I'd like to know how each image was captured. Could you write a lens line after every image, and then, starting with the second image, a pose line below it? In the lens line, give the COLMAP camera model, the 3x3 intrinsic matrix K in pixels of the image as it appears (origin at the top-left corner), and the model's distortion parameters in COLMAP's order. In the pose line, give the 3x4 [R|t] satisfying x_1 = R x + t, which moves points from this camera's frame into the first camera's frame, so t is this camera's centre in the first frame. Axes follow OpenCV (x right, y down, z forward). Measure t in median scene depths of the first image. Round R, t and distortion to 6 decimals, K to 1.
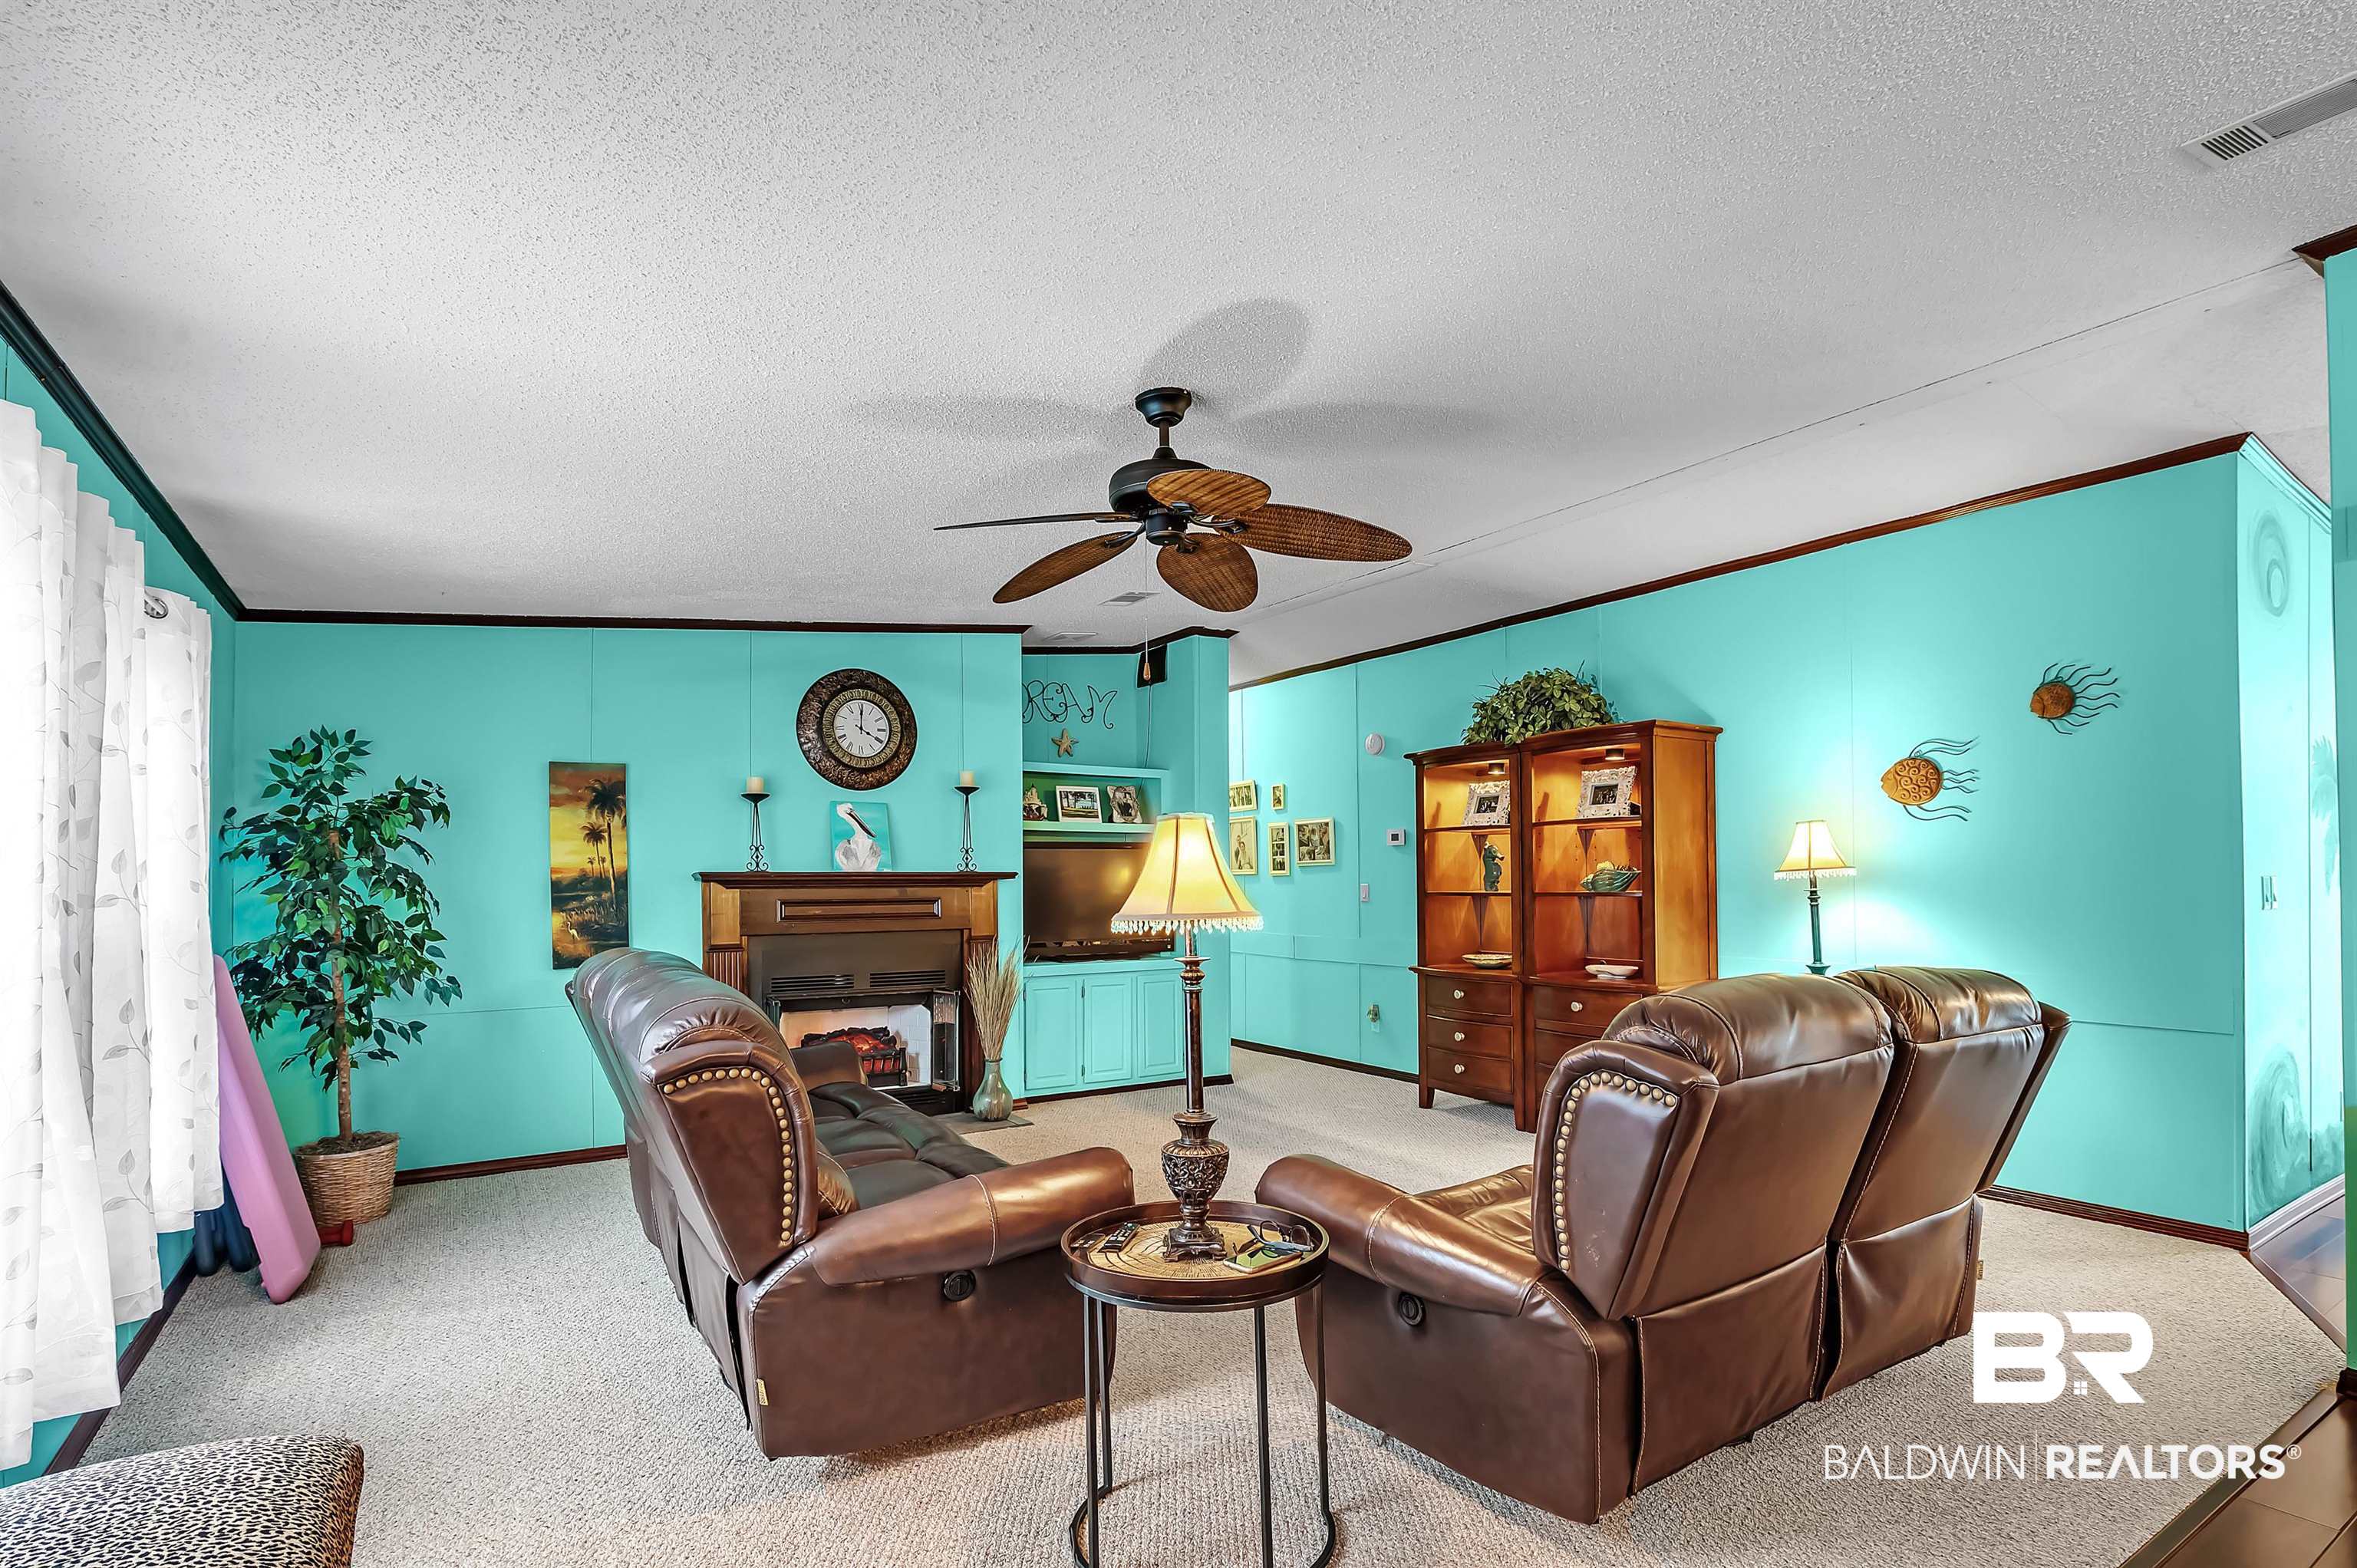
lens RADIAL K [[1141.0, 0, 1184.0], [0, 1141.0, 856.1], [0, 0, 1]] dist [0.000615, 0.000061]
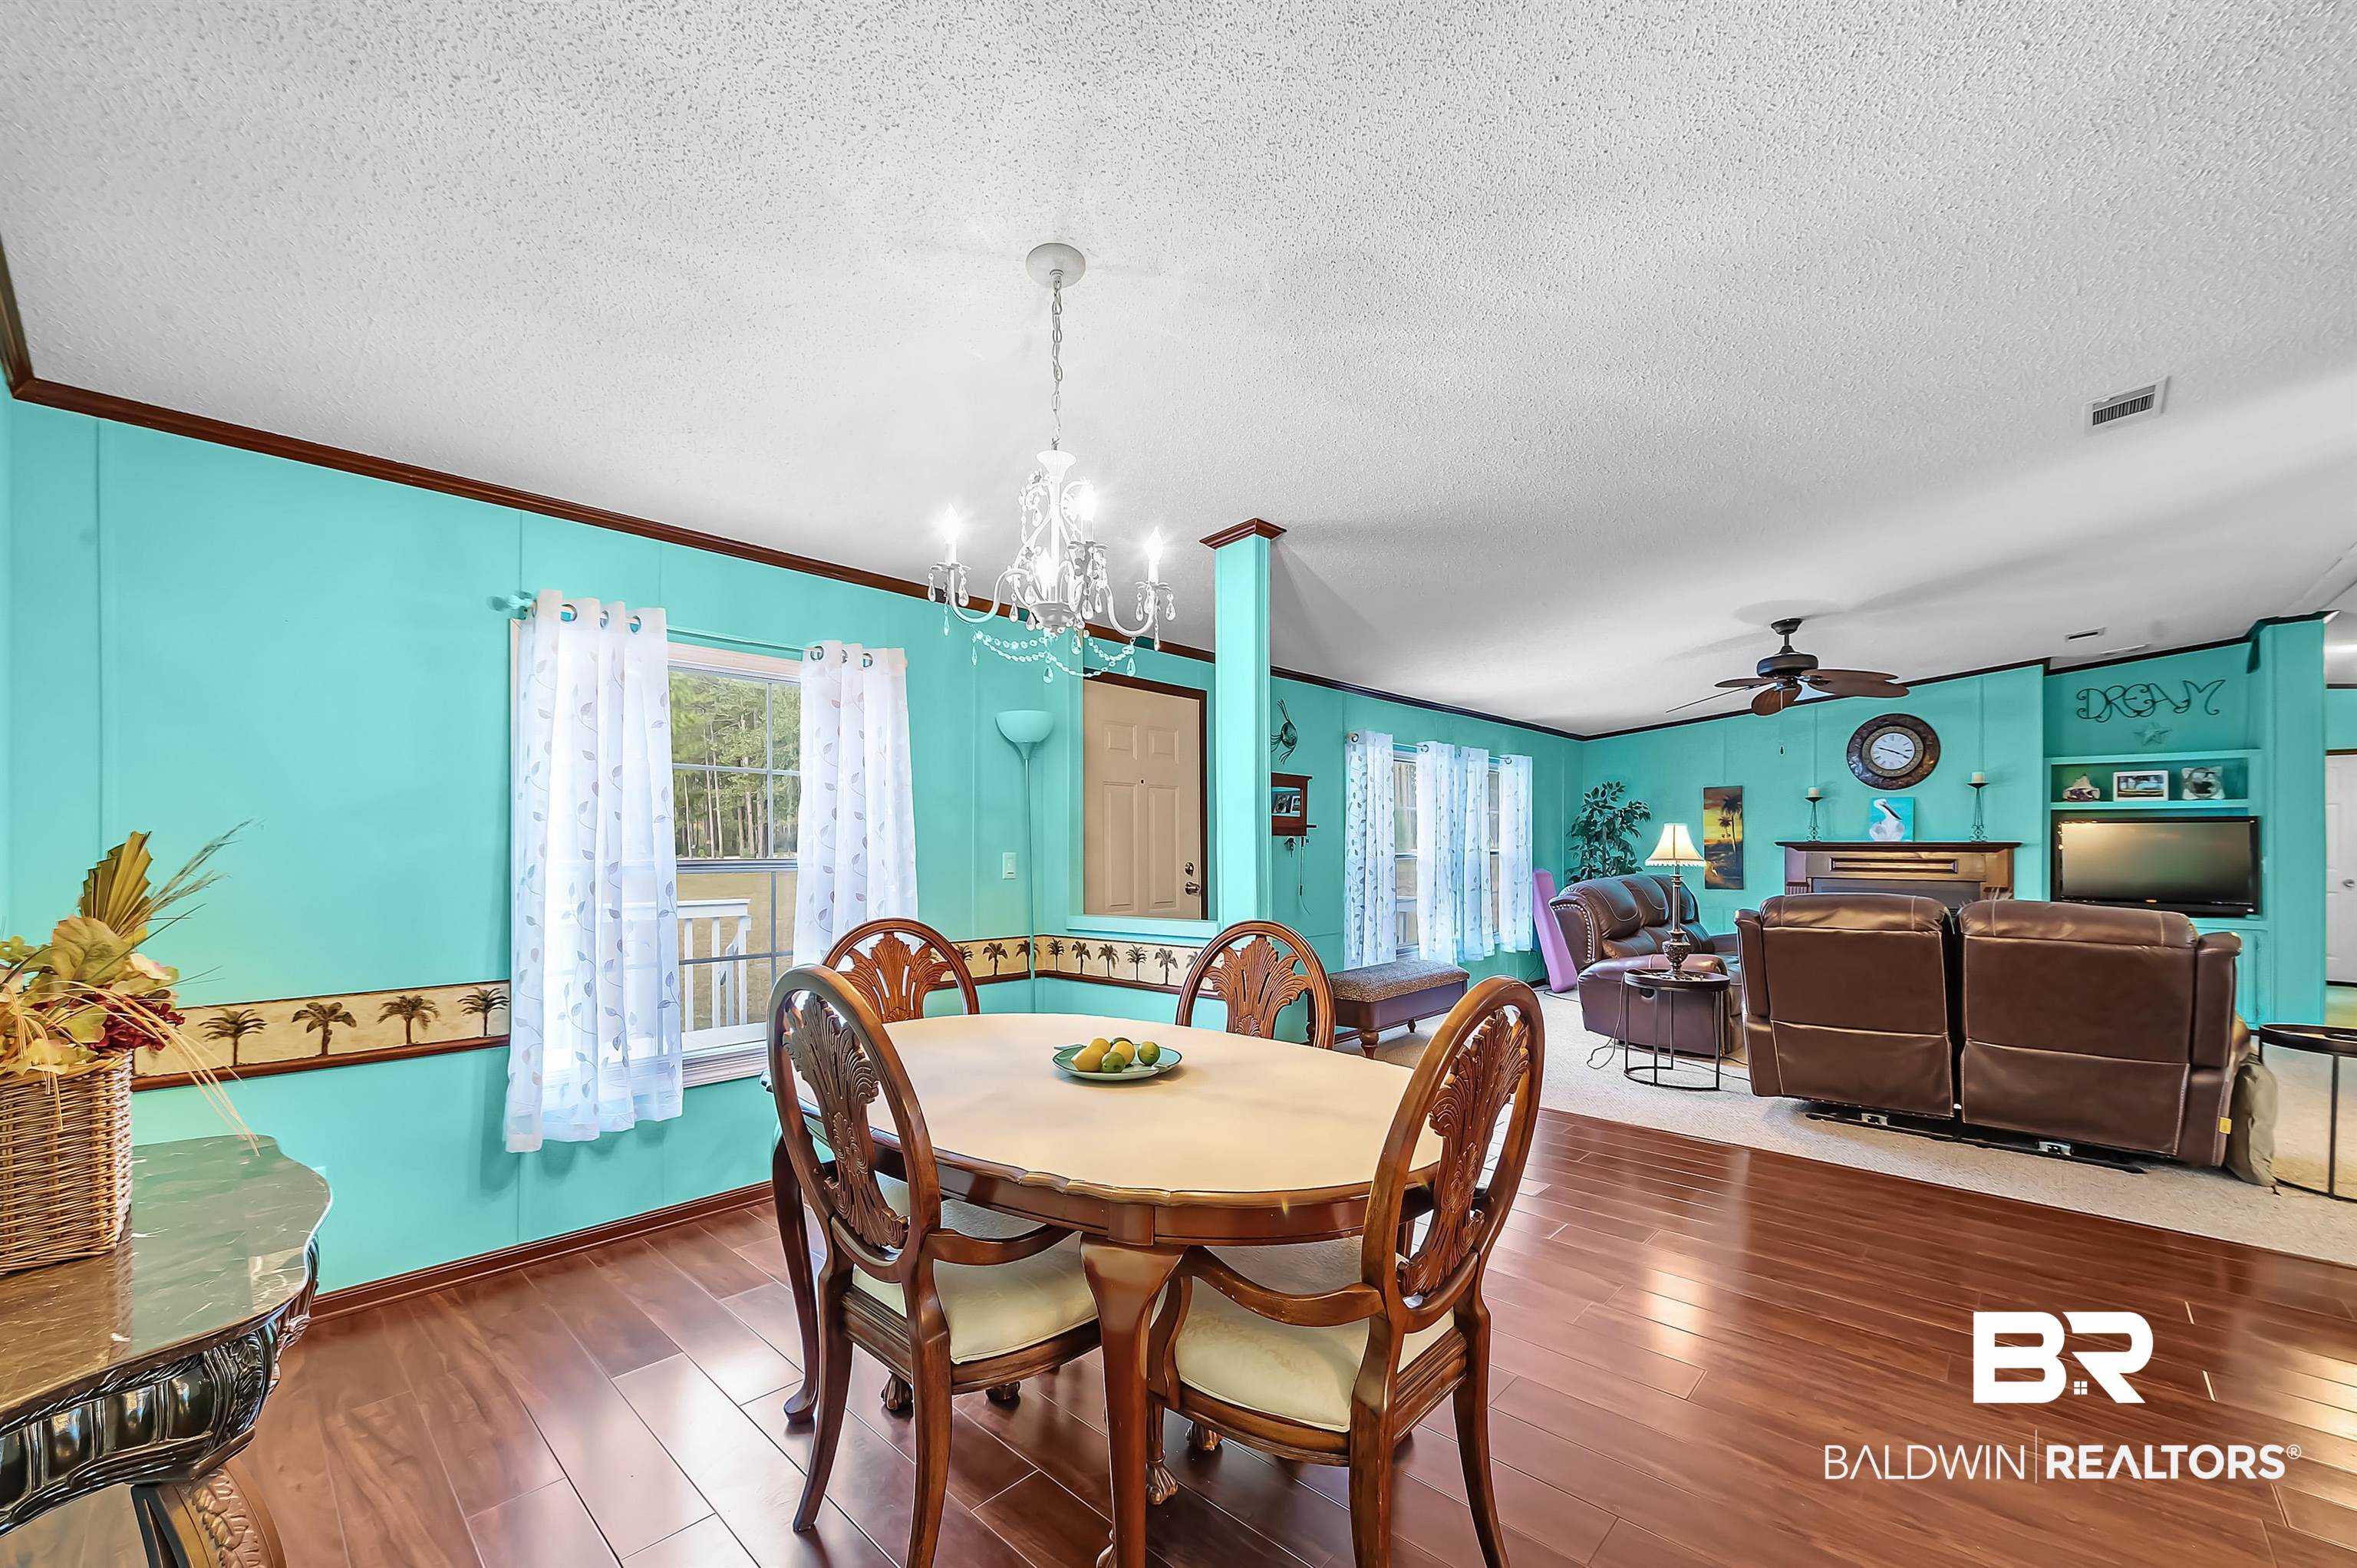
lens RADIAL K [[929.1, 0, 1211.1], [0, 929.1, 844.3], [0, 0, 1]] dist [-0.002359, -0.000415]
pose [[0.262876, 0.007046, -0.964804, 0.717262], [0.015260, 0.999818, 0.011460, -0.011758], [0.964709, -0.017736, 0.262721, -0.255918]]
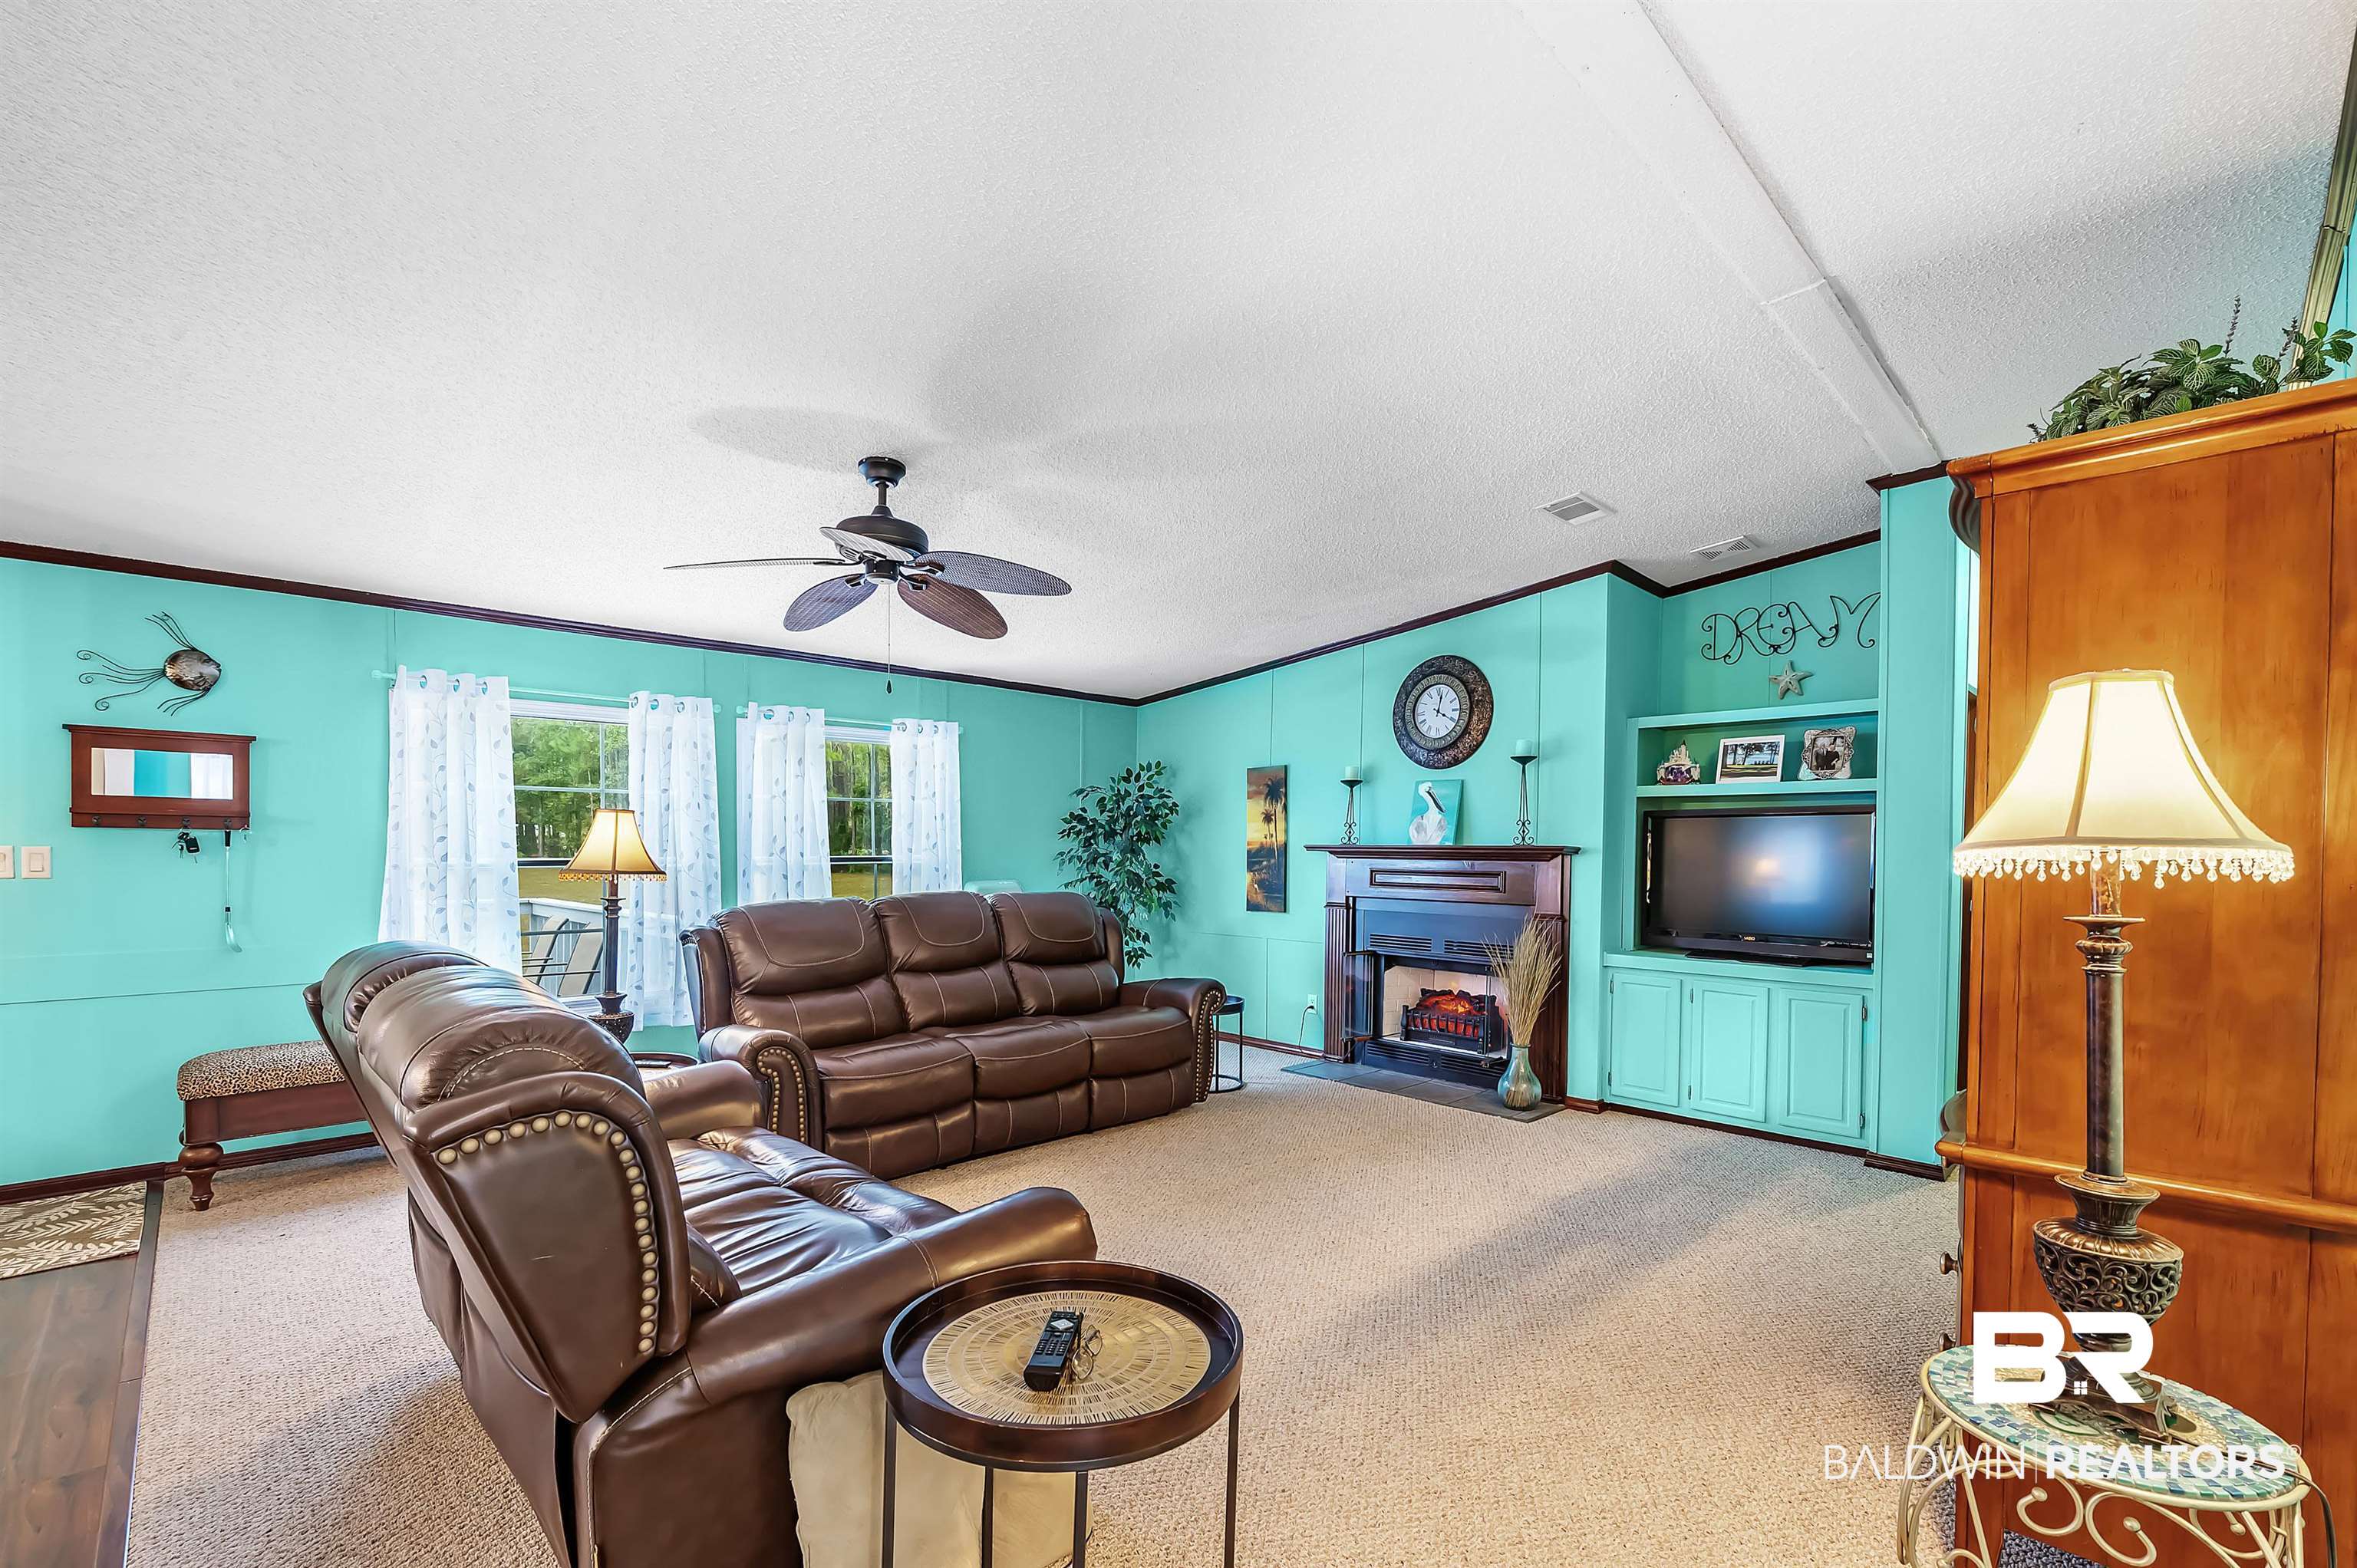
lens RADIAL K [[1005.3, 0, 1188.0], [0, 1005.3, 860.3], [0, 0, 1]] dist [-0.009001, 0.000314]
pose [[0.203790, 0.016926, -0.978868, 0.599085], [0.009516, 0.999769, 0.019269, 0.007762], [0.978968, -0.013242, 0.203582, 0.578707]]
